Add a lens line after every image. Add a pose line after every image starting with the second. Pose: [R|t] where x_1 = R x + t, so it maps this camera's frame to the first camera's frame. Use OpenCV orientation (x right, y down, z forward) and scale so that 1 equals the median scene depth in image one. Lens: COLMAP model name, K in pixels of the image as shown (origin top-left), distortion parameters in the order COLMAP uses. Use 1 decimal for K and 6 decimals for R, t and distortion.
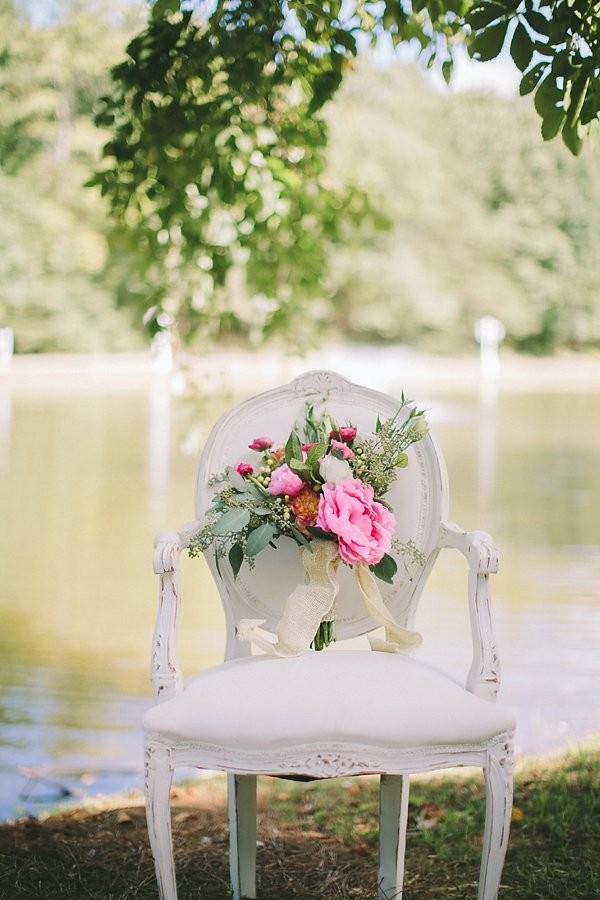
lens RADIAL K [[1241.6, 0, 300.0], [0, 1241.6, 450.0], [0, 0, 1]] dist [-0.153793, 0.030548]
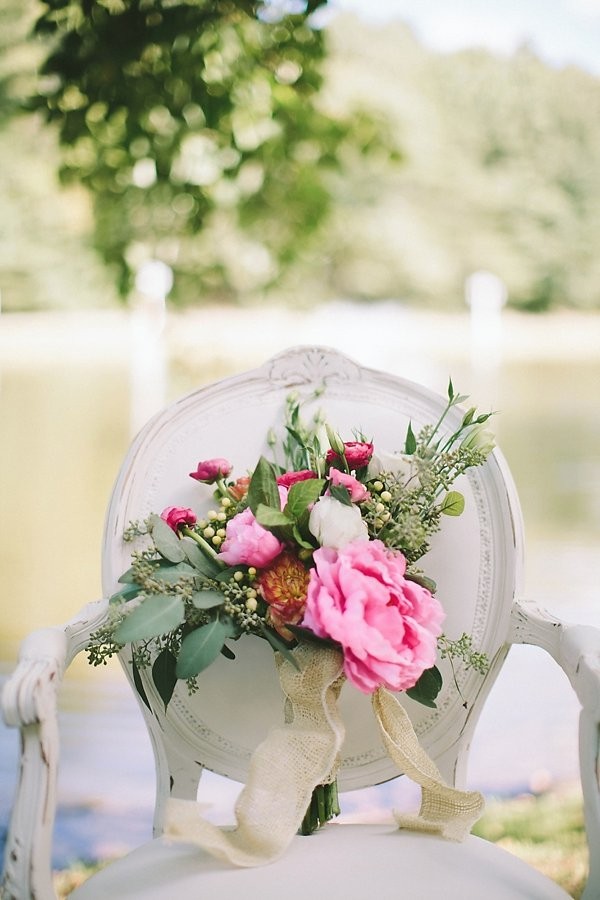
lens RADIAL K [[1241.6, 0, 300.0], [0, 1241.6, 450.0], [0, 0, 1]] dist [-0.153793, 0.030548]
pose [[0.999984, -0.003489, 0.004513, 0.008846], [0.003350, 0.999532, 0.030420, -0.033910], [-0.004617, -0.030405, 0.999527, 0.425259]]
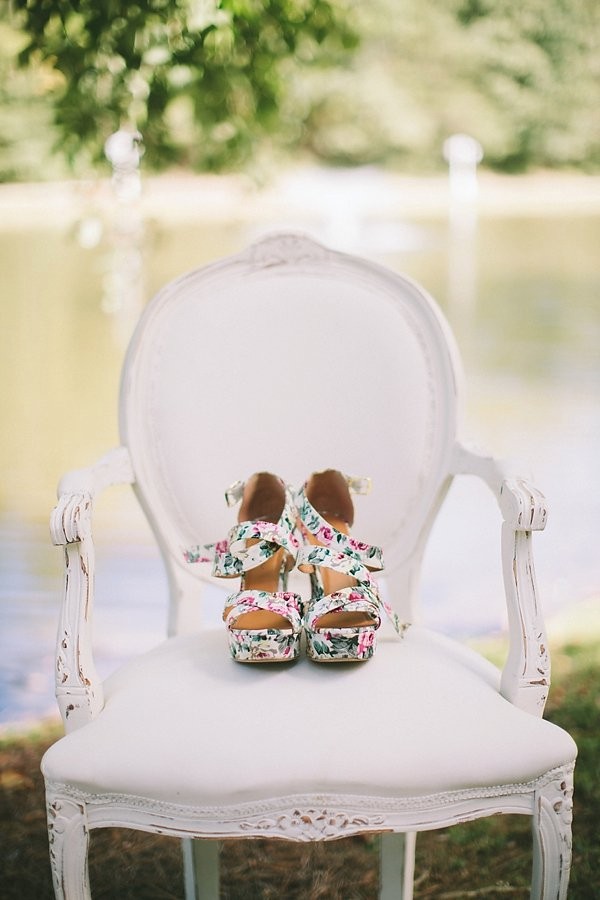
lens RADIAL K [[1241.6, 0, 300.0], [0, 1241.6, 450.0], [0, 0, 1]] dist [-0.153793, 0.030548]
pose [[0.999448, -0.027801, 0.018189, 0.008855], [0.024985, 0.989829, 0.140050, -0.042215], [-0.021897, -0.139518, 0.989977, 0.287479]]
